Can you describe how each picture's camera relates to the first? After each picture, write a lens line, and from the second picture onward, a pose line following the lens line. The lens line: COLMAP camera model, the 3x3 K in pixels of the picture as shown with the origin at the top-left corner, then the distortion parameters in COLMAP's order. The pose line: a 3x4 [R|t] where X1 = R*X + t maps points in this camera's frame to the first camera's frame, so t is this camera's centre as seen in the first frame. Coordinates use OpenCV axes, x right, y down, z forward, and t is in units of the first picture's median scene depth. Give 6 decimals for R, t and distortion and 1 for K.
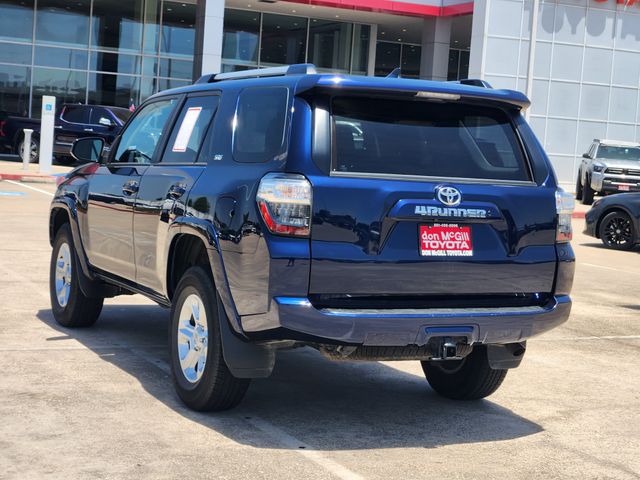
lens RADIAL K [[1209.4, 0, 320.0], [0, 1209.4, 240.0], [0, 0, 1]] dist [-0.252211, 1.925753]
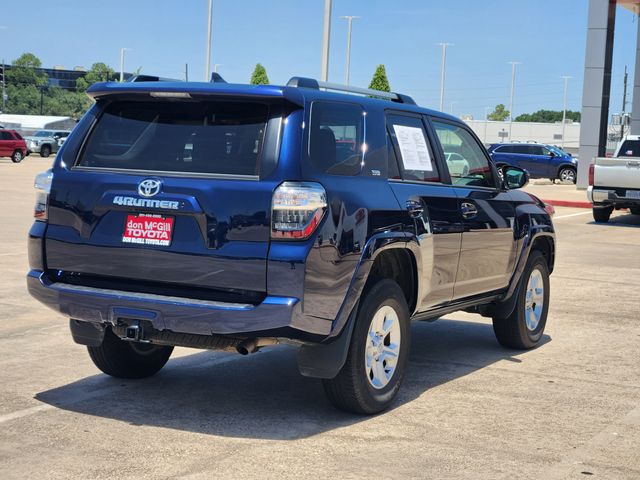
lens RADIAL K [[1203.7, 0, 320.0], [0, 1203.7, 240.0], [0, 0, 1]] dist [0.135977, 0.035104]
pose [[0.577642, 0.024670, -0.815918, 1.065904], [-0.069649, 0.997388, -0.019152, 0.019367], [0.813314, 0.067891, 0.577851, 0.507042]]
